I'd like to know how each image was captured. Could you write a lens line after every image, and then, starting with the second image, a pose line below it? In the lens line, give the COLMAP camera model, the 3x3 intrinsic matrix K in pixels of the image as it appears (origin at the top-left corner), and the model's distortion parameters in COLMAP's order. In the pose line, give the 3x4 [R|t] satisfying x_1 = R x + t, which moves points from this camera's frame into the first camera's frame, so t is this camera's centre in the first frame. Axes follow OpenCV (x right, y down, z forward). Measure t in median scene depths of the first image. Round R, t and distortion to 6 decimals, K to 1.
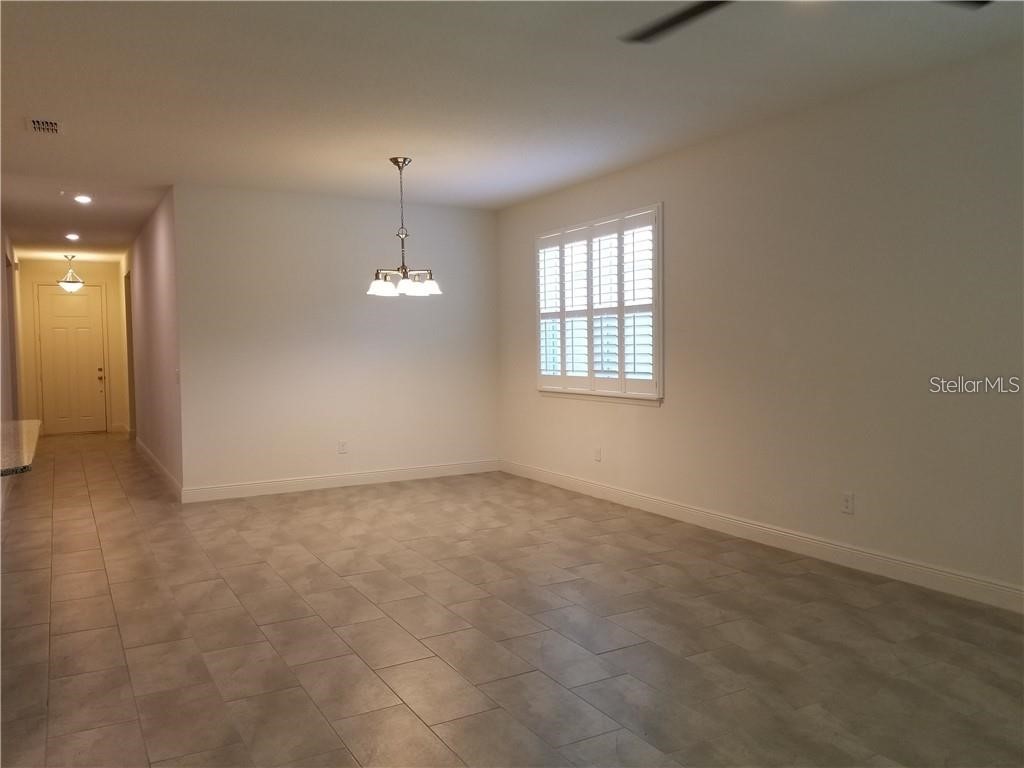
lens RADIAL K [[813.0, 0, 512.0], [0, 813.0, 384.0], [0, 0, 1]] dist [0.065585, -0.119759]
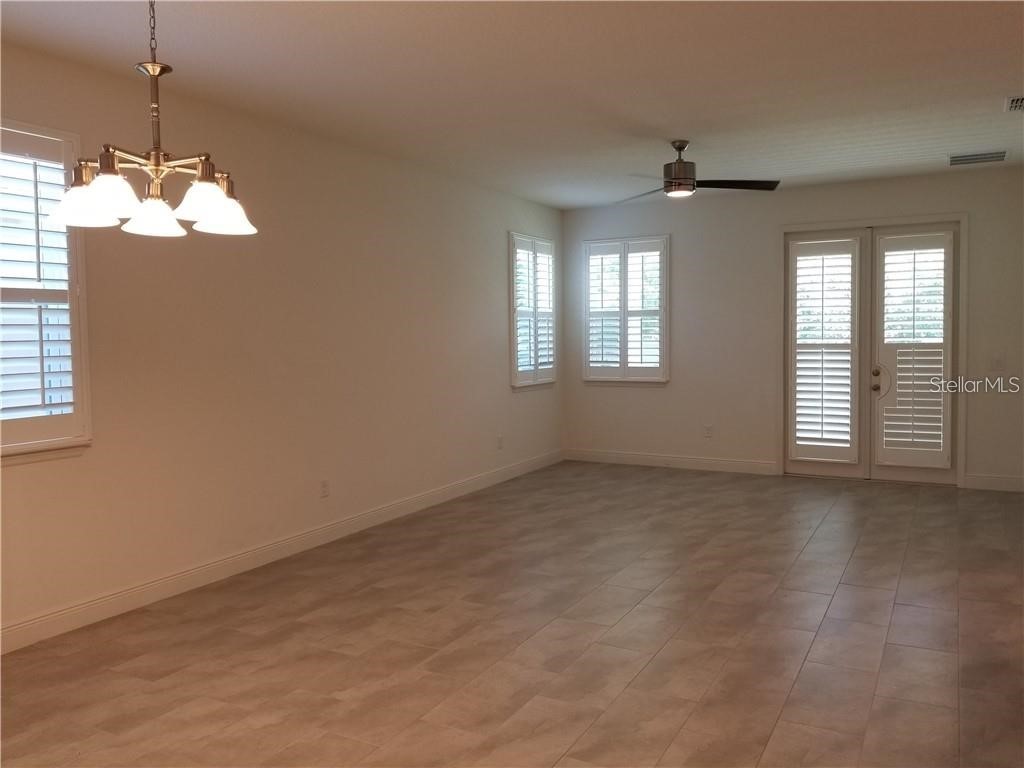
lens RADIAL K [[823.0, 0, 549.5], [0, 823.0, 380.5], [0, 0, 1]] dist [-0.002868, -0.006383]
pose [[-0.560074, -0.029765, 0.827907, -0.697875], [0.071628, 0.993872, 0.084188, -0.073117], [-0.825340, 0.106453, -0.554510, 1.347483]]
